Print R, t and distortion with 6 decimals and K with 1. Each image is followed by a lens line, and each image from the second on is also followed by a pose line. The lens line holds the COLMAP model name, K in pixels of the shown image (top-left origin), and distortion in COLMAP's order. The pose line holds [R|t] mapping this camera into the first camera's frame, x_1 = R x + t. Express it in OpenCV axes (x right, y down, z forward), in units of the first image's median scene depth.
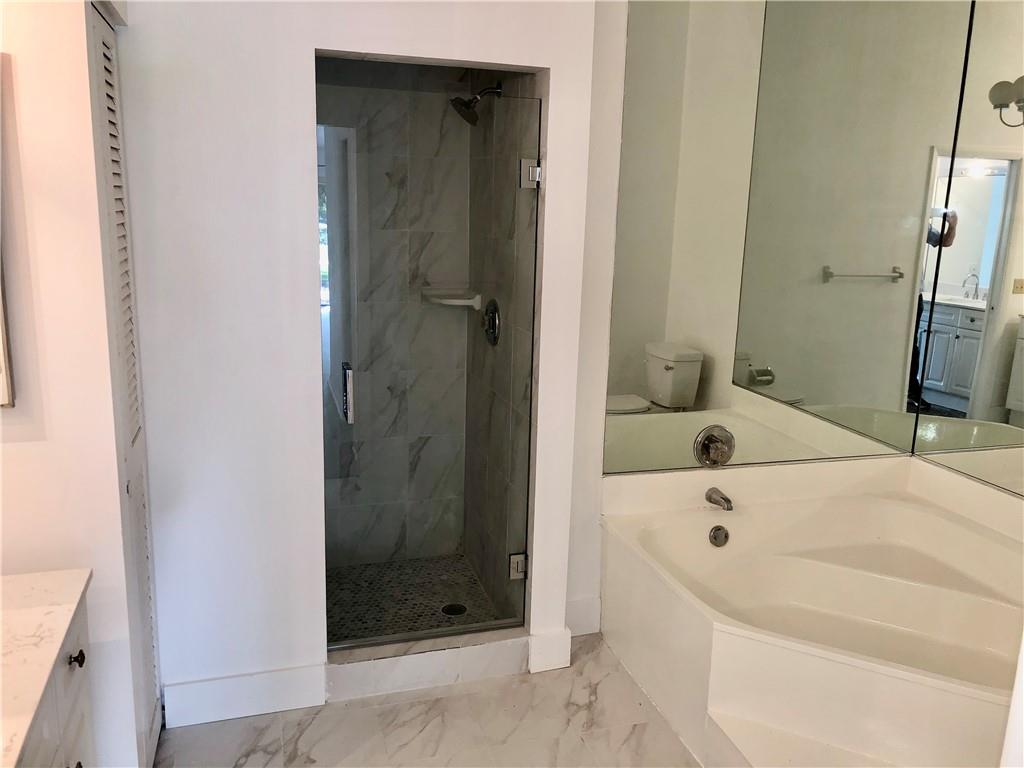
lens RADIAL K [[839.8, 0, 511.5], [0, 839.8, 384.0], [0, 0, 1]] dist [0.033339, -0.022615]
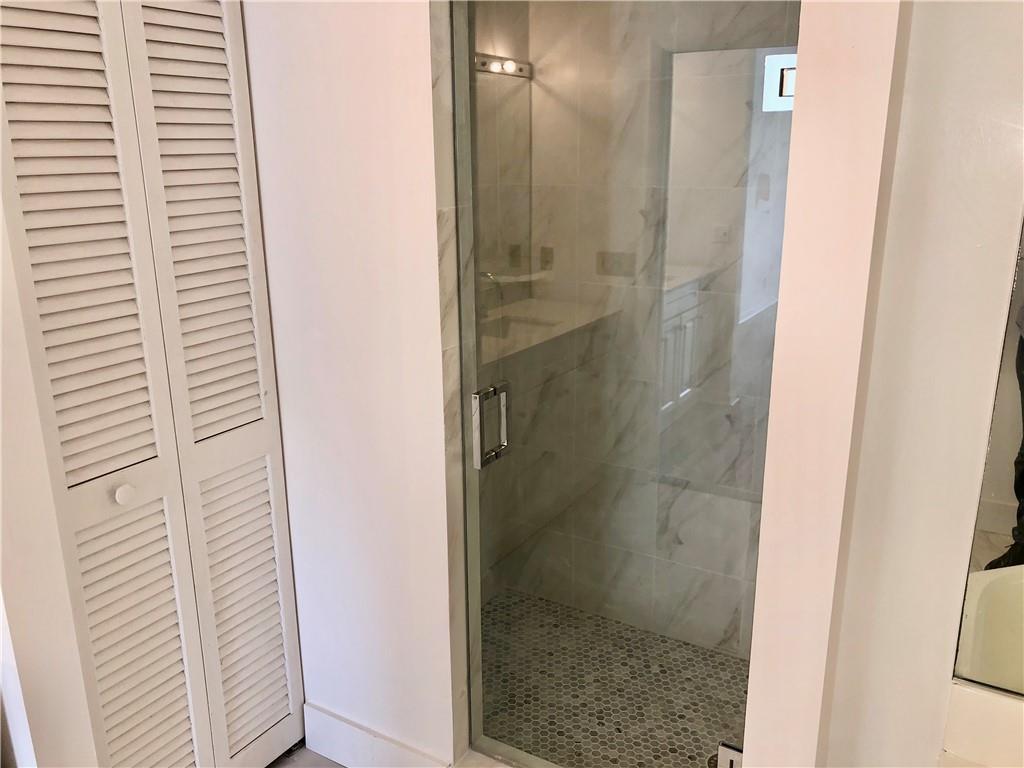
lens RADIAL K [[839.8, 0, 513.8], [0, 839.8, 385.1], [0, 0, 1]] dist [0.033339, -0.022615]
pose [[0.669083, 0.171747, -0.723070, 0.235791], [-0.133660, 0.984875, 0.110252, -0.074553], [0.731069, 0.022878, 0.681919, 0.389638]]
